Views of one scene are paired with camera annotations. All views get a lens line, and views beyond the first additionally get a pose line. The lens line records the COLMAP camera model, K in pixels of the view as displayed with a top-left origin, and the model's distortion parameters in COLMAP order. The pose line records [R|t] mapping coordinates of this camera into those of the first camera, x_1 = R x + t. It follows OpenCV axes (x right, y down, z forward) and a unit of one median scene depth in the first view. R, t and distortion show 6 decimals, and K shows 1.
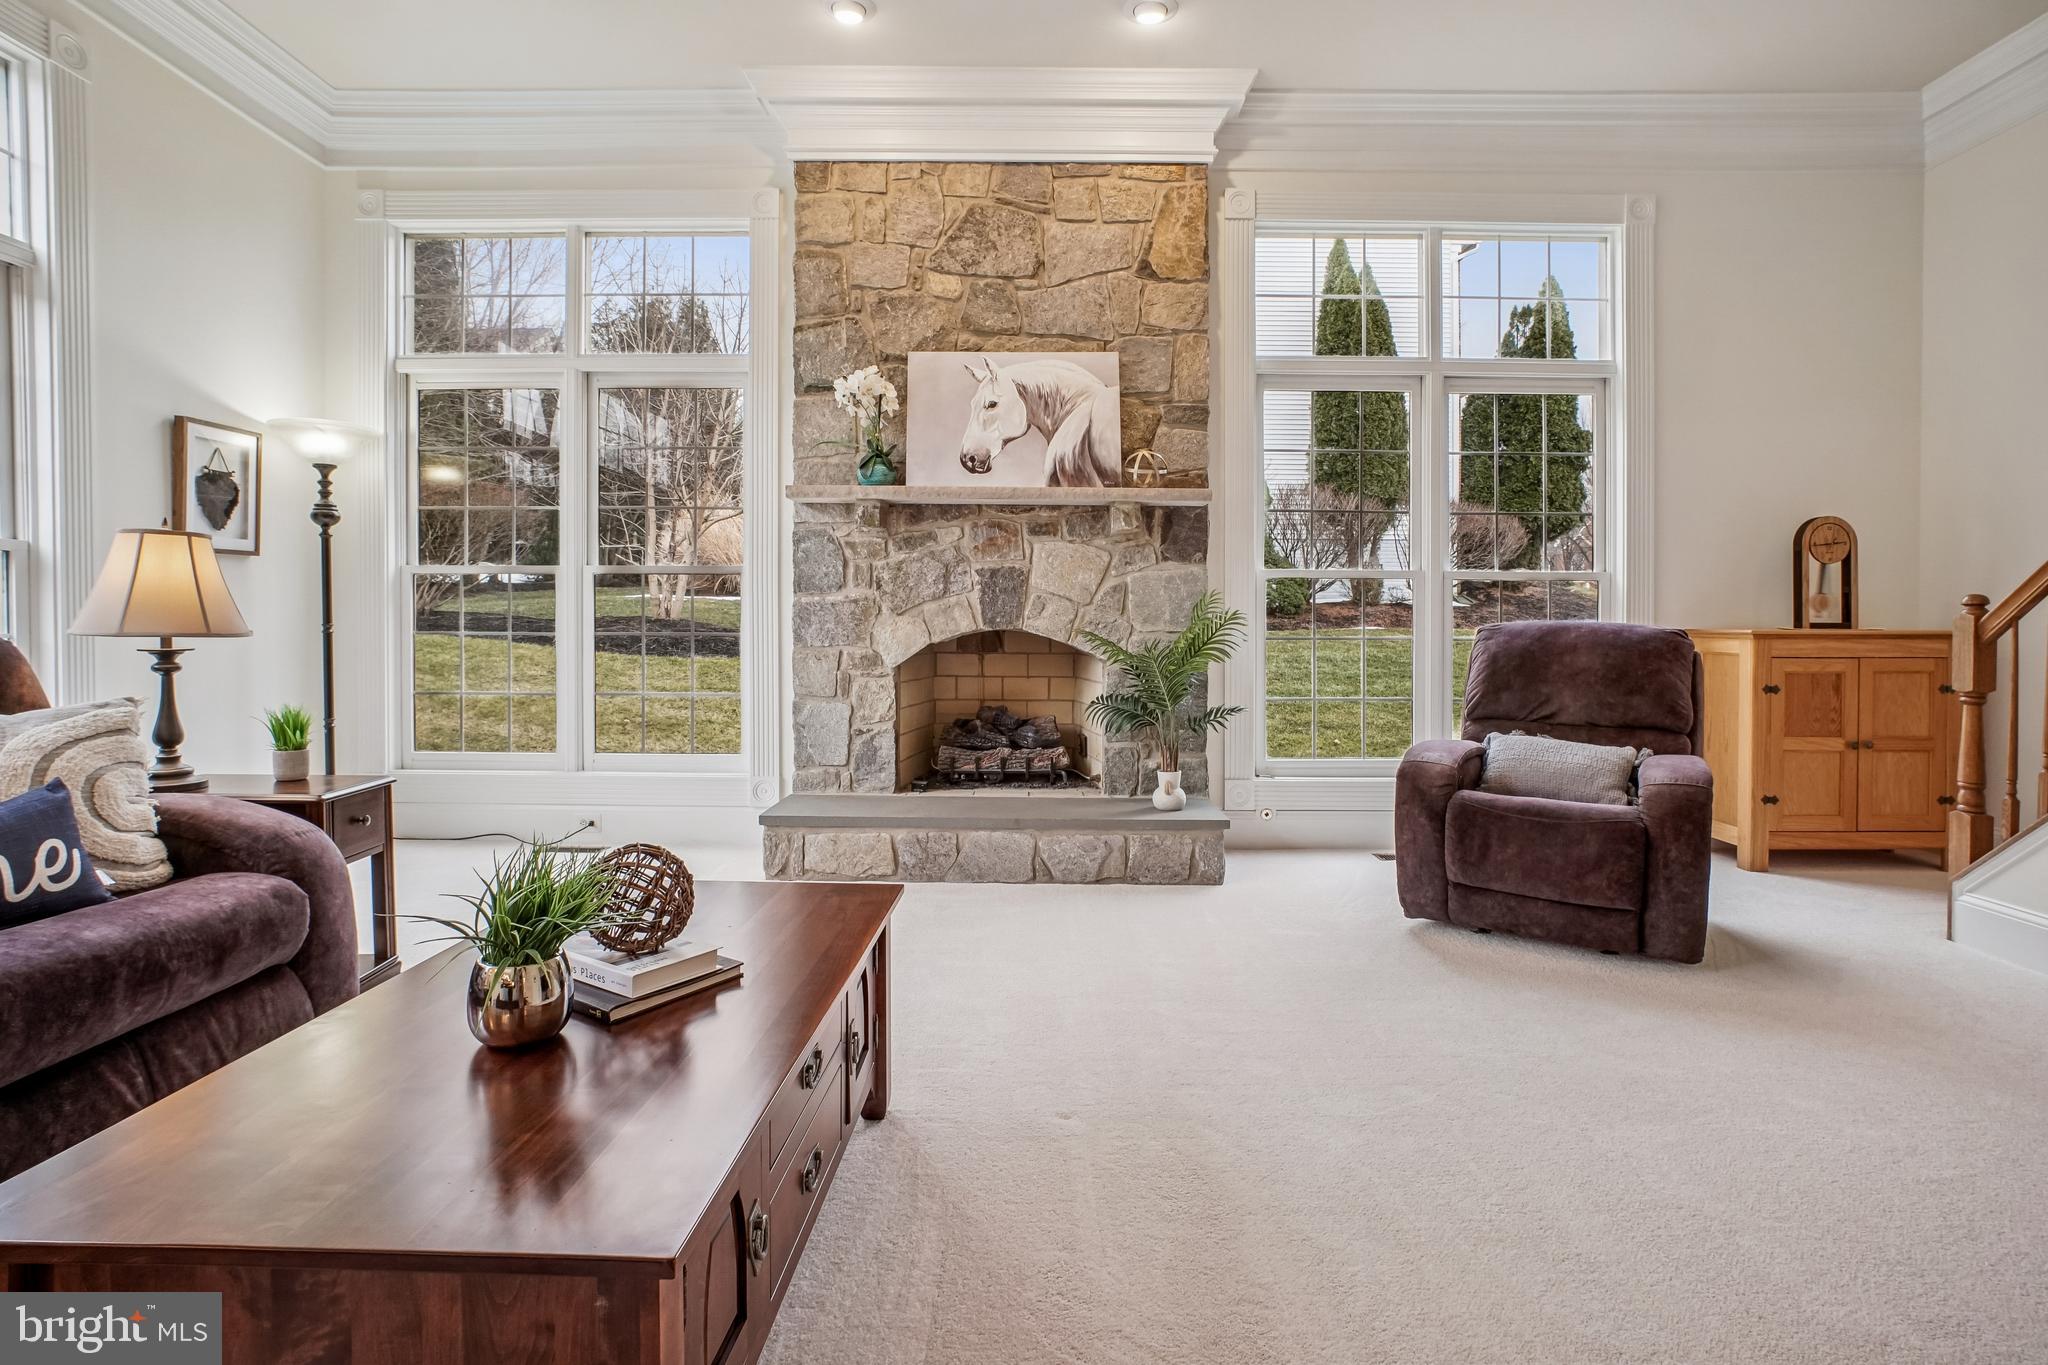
lens RADIAL K [[983.2, 0, 1028.3], [0, 983.2, 655.7], [0, 0, 1]] dist [-0.042453, 0.021336]
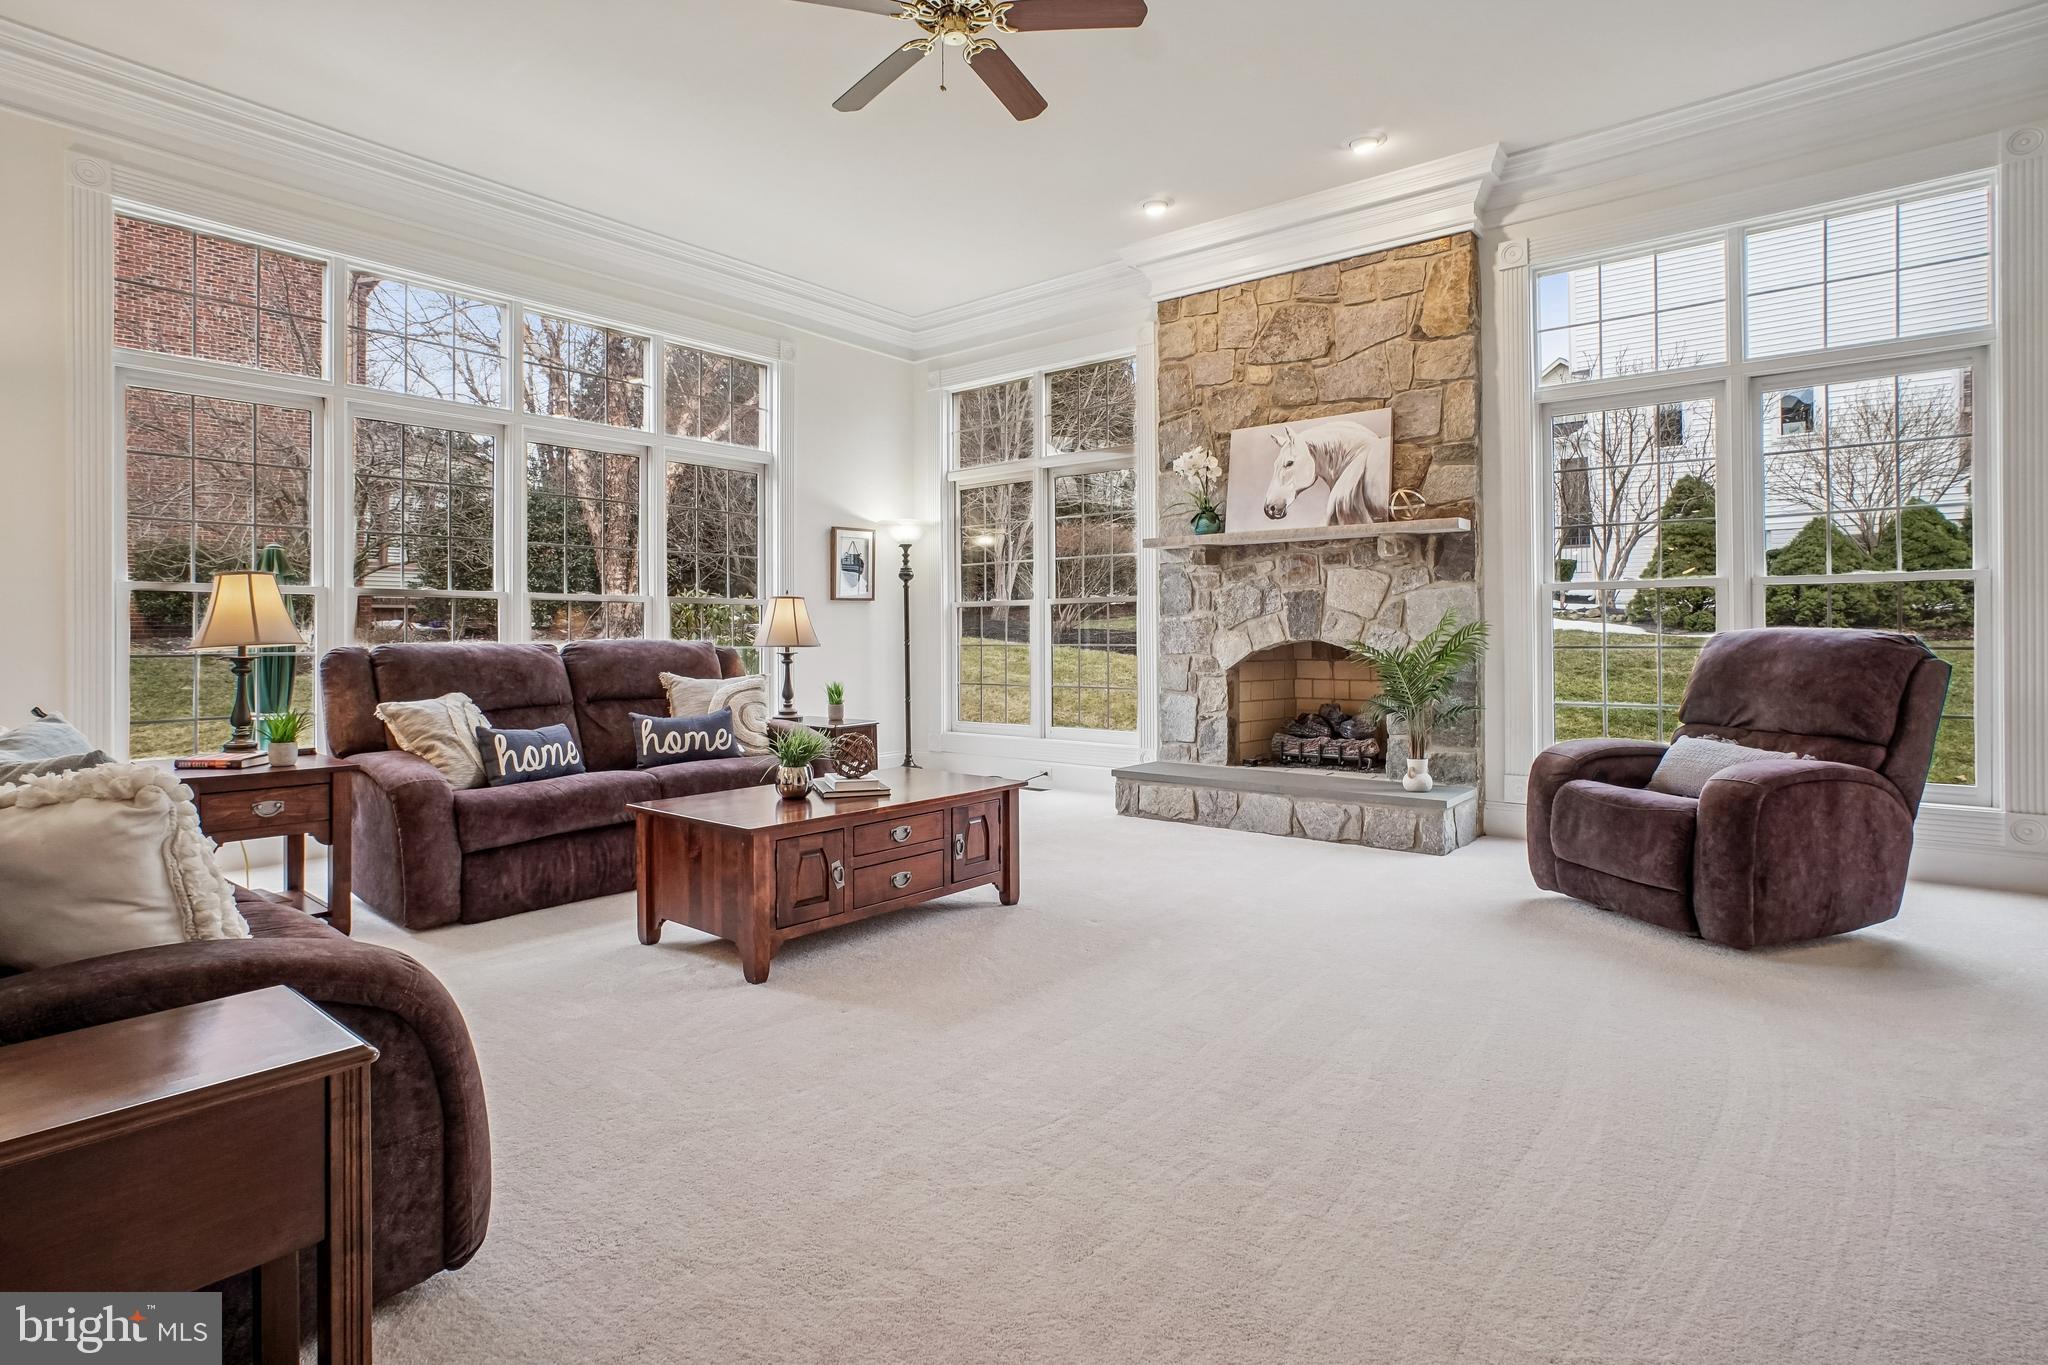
lens RADIAL K [[983.2, 0, 1028.3], [0, 983.2, 655.7], [0, 0, 1]] dist [-0.042453, 0.021336]
pose [[0.793472, 0.001906, -0.608604, 0.460735], [-0.009922, 0.999903, -0.009804, 0.008835], [0.608526, 0.013817, 0.793413, -0.207921]]
